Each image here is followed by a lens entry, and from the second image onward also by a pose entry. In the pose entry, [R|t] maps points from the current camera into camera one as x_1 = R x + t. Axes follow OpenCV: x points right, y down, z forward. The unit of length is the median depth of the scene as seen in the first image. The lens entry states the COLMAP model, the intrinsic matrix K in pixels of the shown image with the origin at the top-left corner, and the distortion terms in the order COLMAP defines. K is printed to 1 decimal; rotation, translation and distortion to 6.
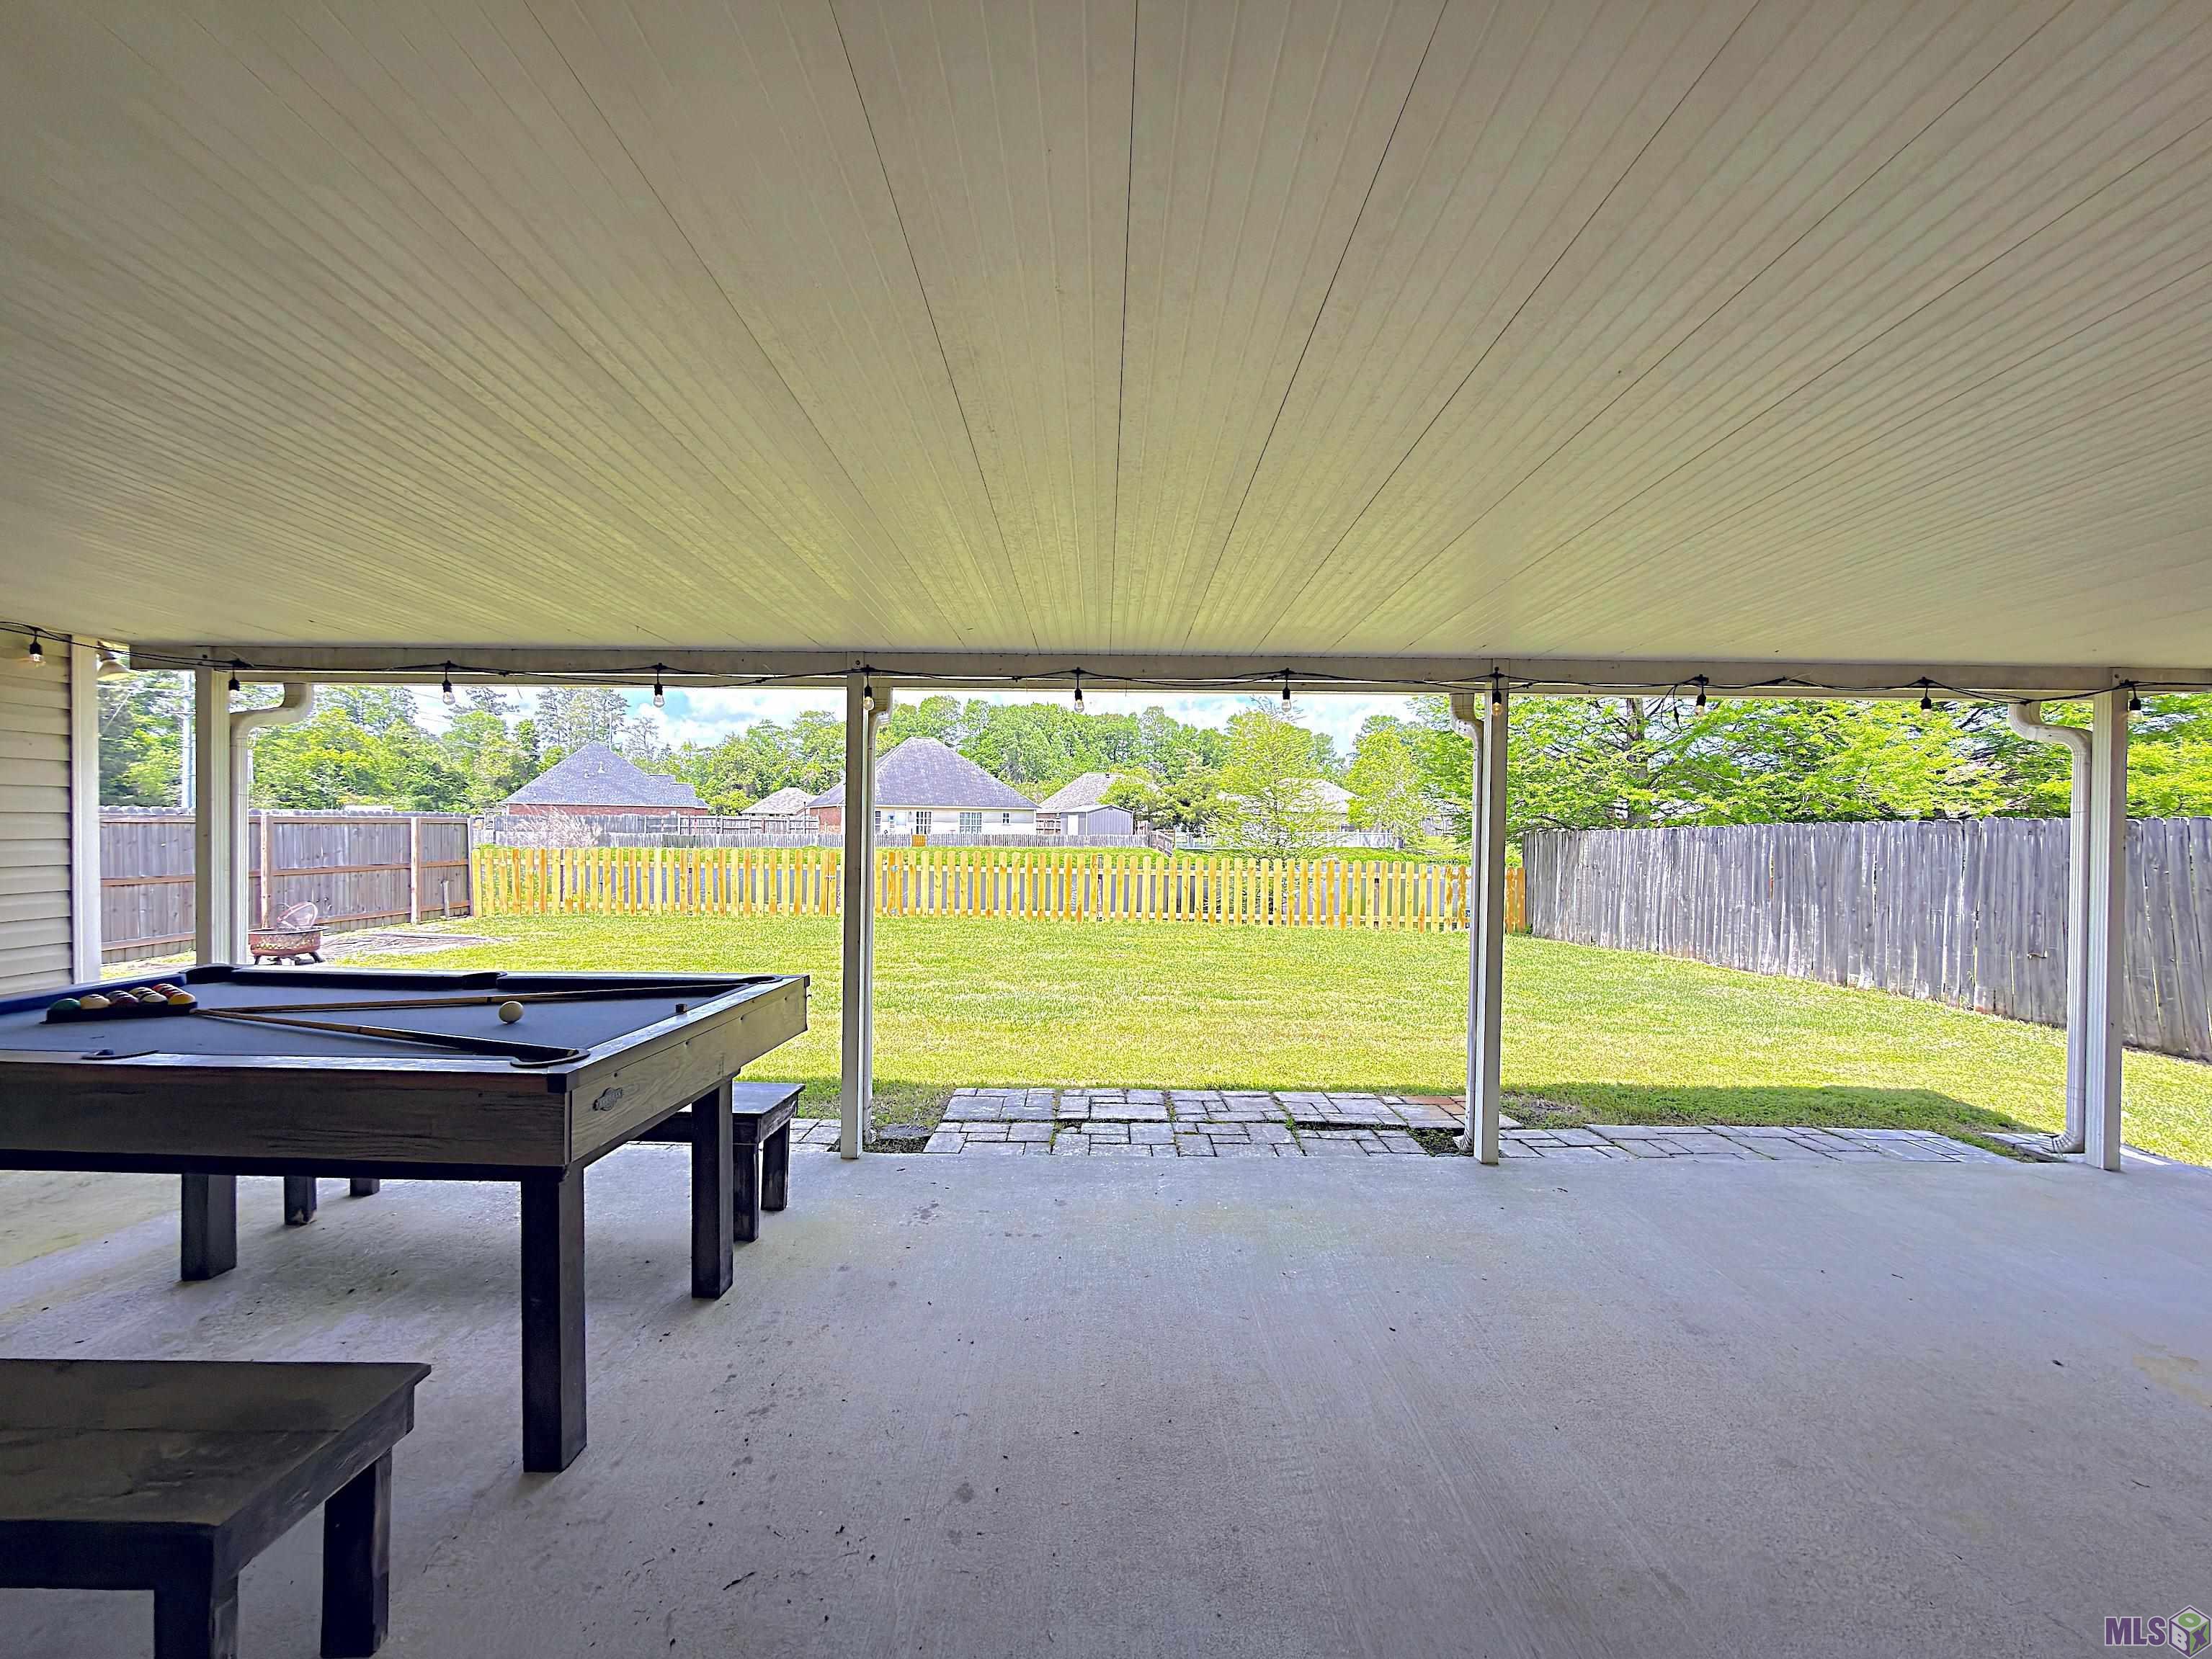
lens RADIAL K [[882.4, 0, 1106.0], [0, 882.4, 829.5], [0, 0, 1]] dist [-0.006584, 0.000555]
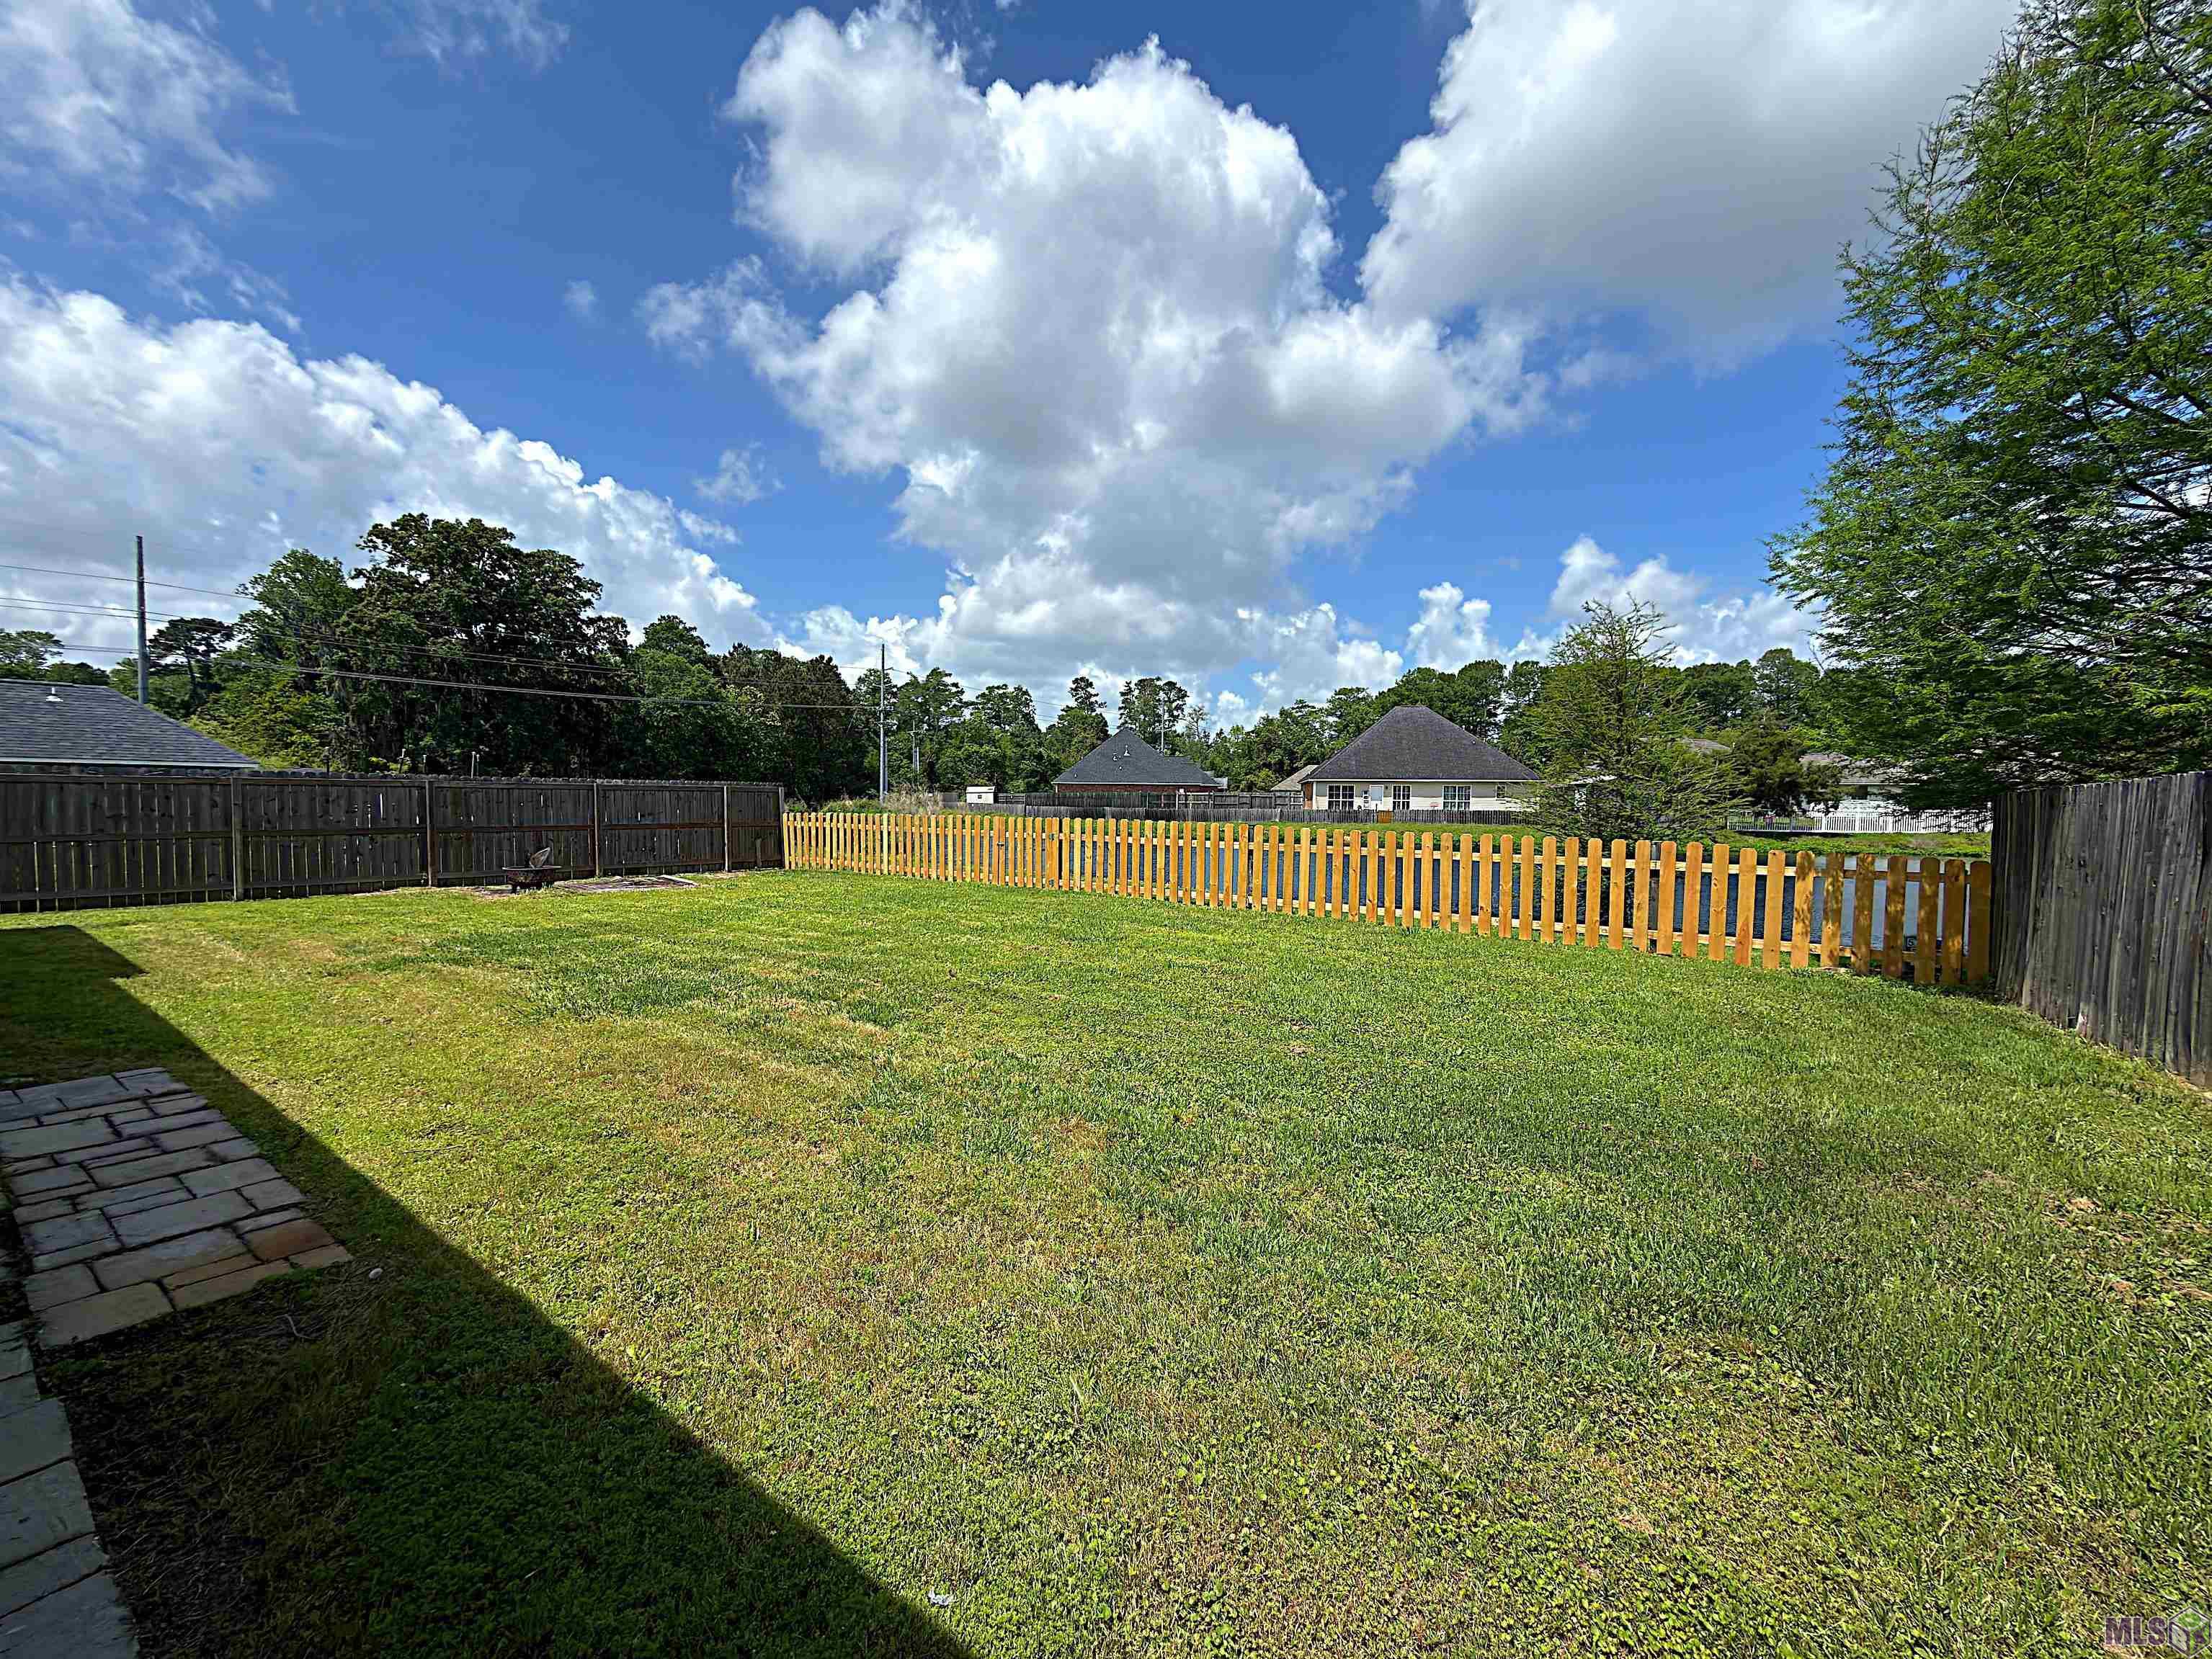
lens RADIAL K [[881.3, 0, 1107.2], [0, 881.3, 826.4], [0, 0, 1]] dist [0.000297, 0.000005]
pose [[0.813015, 0.015169, -0.582046, 0.351857], [-0.003012, 0.999757, 0.021849, 0.013096], [0.582235, -0.016010, 0.812863, 0.278005]]
